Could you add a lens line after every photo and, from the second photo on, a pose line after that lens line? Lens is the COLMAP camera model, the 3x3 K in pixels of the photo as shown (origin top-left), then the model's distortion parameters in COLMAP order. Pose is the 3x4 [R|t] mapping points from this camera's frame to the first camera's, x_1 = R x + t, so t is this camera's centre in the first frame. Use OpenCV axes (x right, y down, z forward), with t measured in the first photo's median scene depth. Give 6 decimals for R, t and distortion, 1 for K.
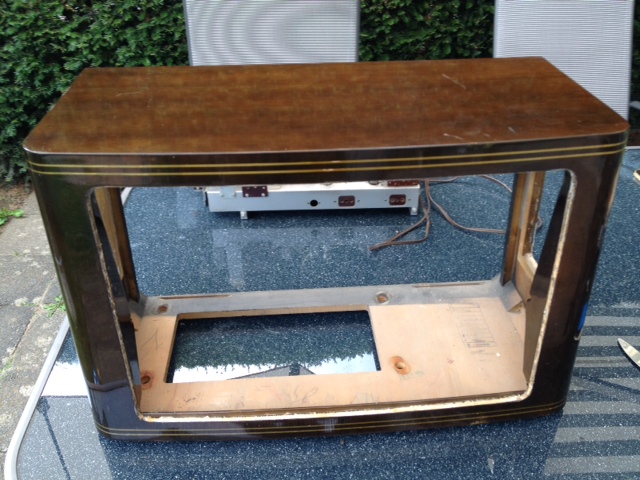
lens RADIAL K [[620.0, 0, 320.0], [0, 620.0, 240.0], [0, 0, 1]] dist [0.092245, -0.109173]
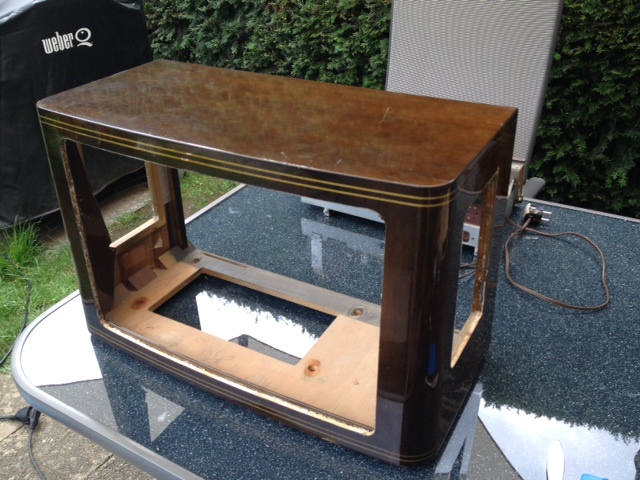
lens RADIAL K [[620.0, 0, 320.0], [0, 620.0, 240.0], [0, 0, 1]] dist [0.092245, -0.109173]
pose [[0.827997, 0.270199, -0.491338, 0.299938], [-0.279734, 0.958462, 0.055676, -0.035801], [0.485973, 0.091345, 0.869187, 0.030102]]
